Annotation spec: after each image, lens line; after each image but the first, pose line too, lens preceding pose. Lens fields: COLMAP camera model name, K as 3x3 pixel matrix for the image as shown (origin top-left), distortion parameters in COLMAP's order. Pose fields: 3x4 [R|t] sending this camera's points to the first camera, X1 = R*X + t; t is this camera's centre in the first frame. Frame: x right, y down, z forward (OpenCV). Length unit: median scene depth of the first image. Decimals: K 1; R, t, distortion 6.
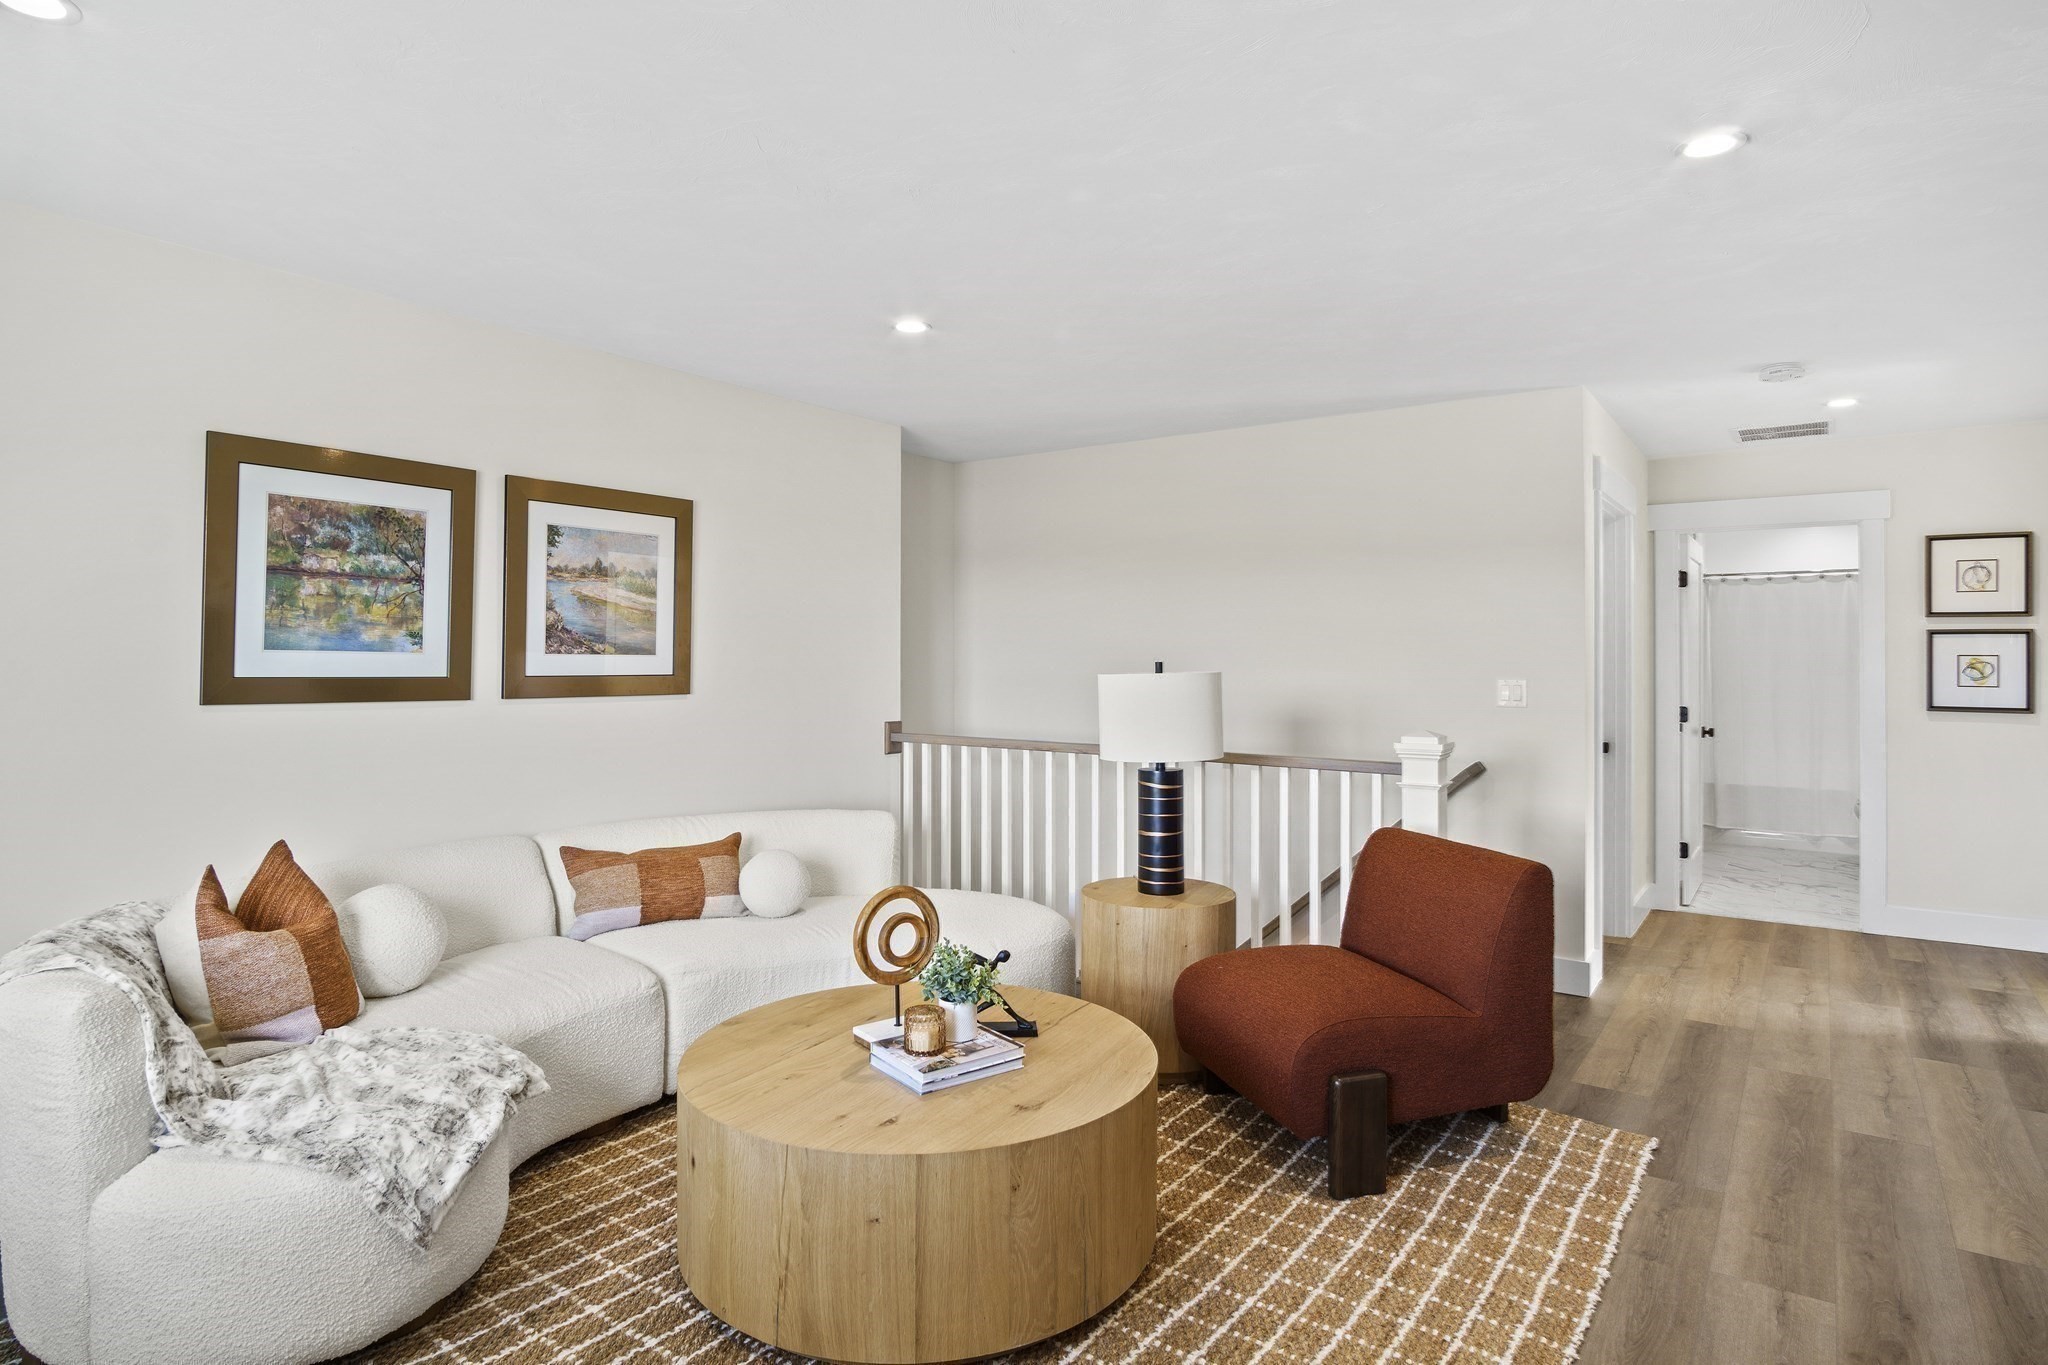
lens RADIAL K [[1111.0, 0, 1033.8], [0, 1111.0, 666.8], [0, 0, 1]] dist [-0.005630, 0.000436]
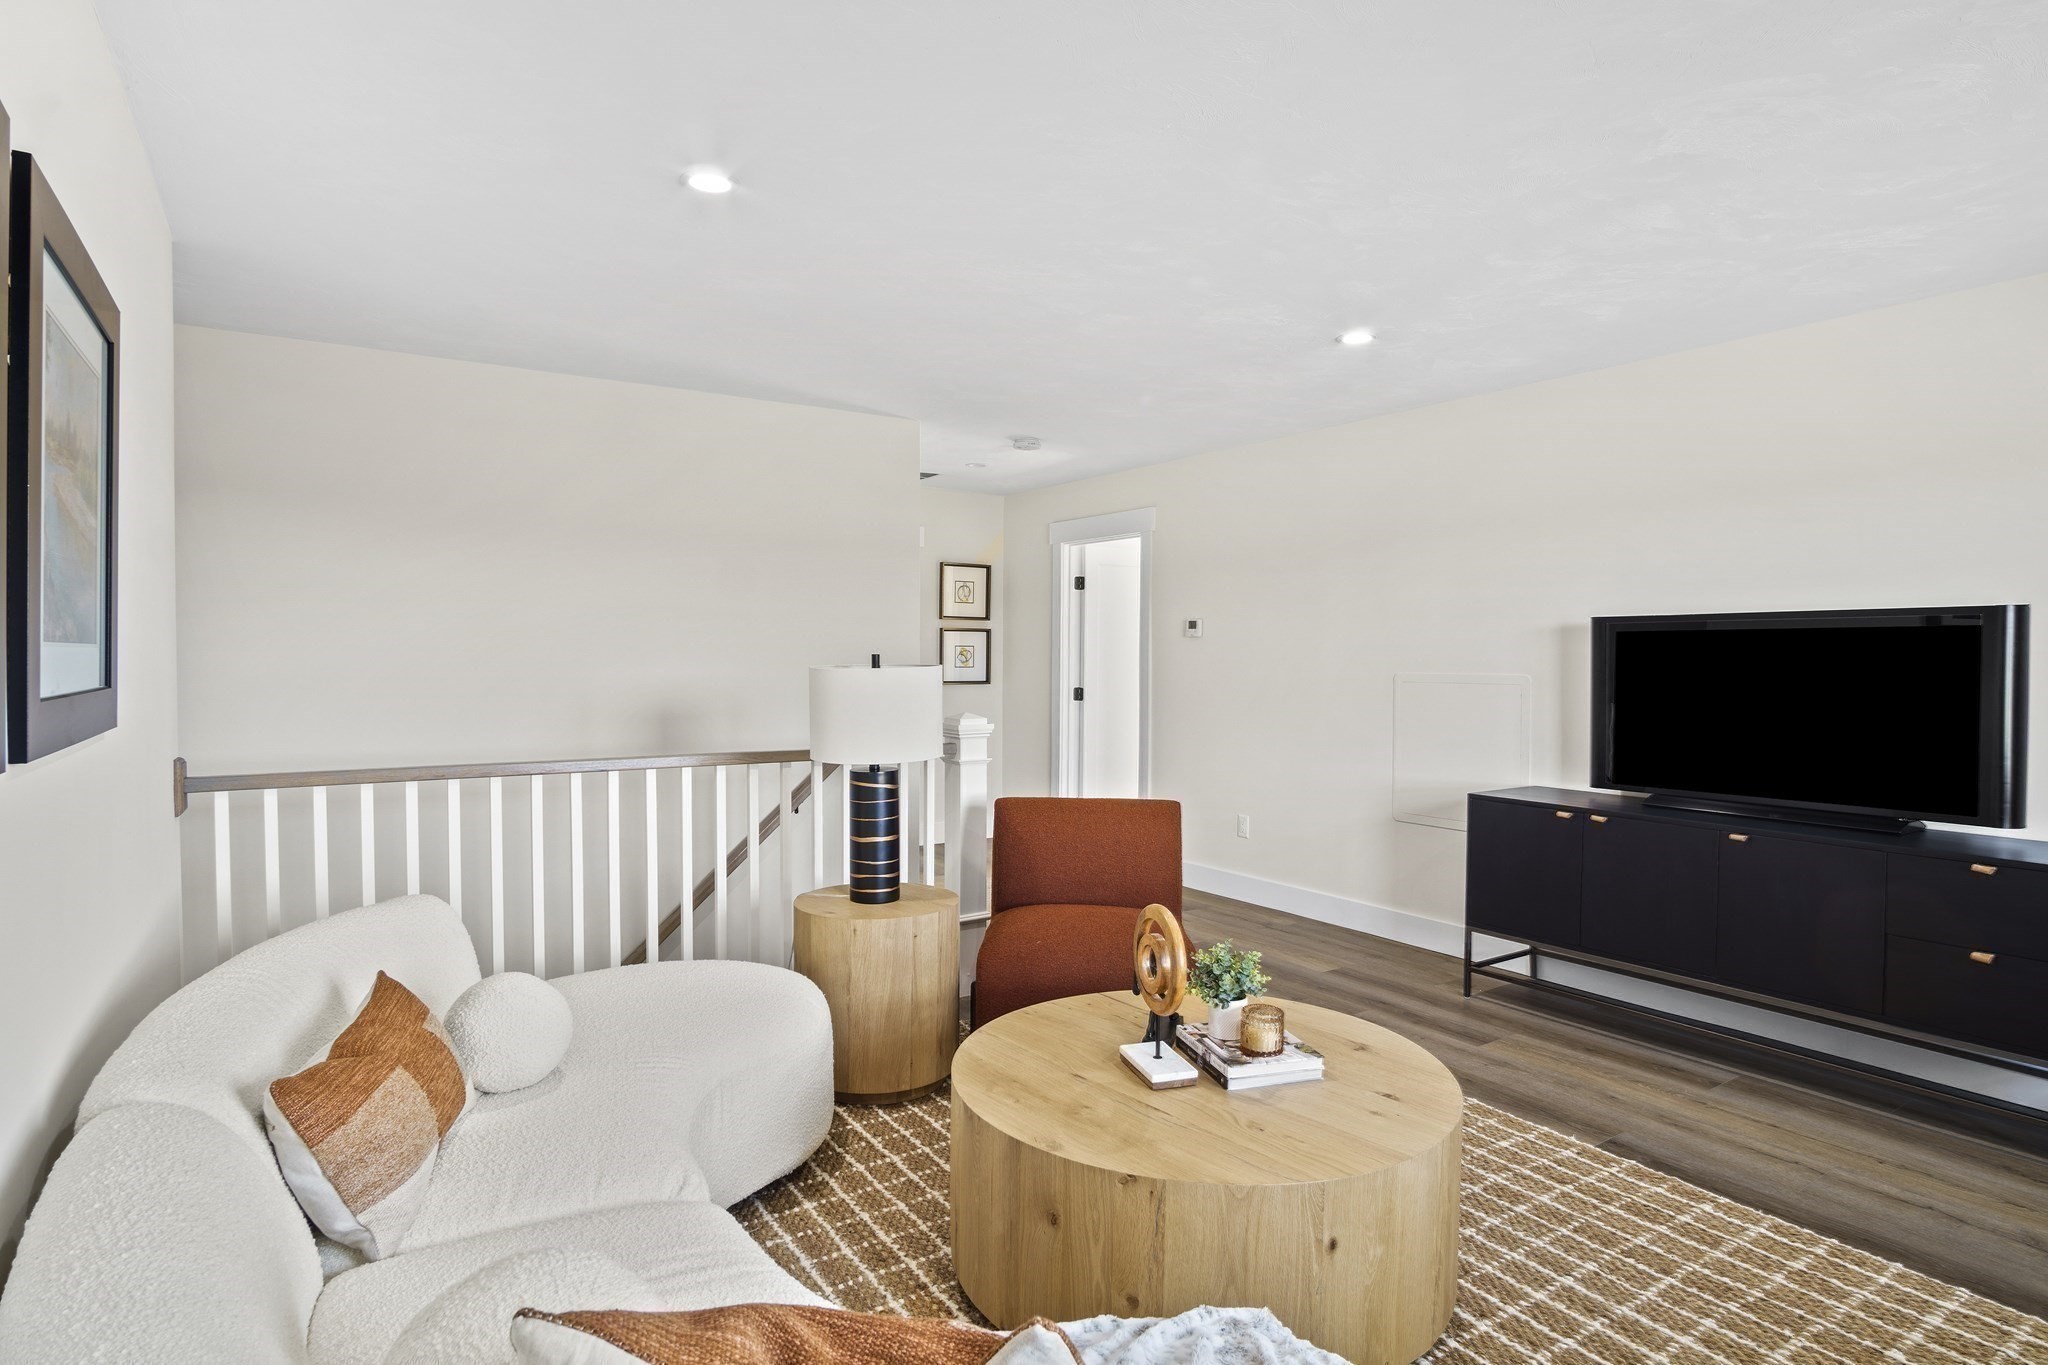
lens RADIAL K [[1111.0, 0, 1031.6], [0, 1111.0, 679.3], [0, 0, 1]] dist [-0.005630, 0.000436]
pose [[0.360673, -0.028091, 0.932269, -0.631205], [0.006374, 0.999597, 0.027654, -0.007736], [-0.932671, -0.004032, 0.360706, 0.480495]]
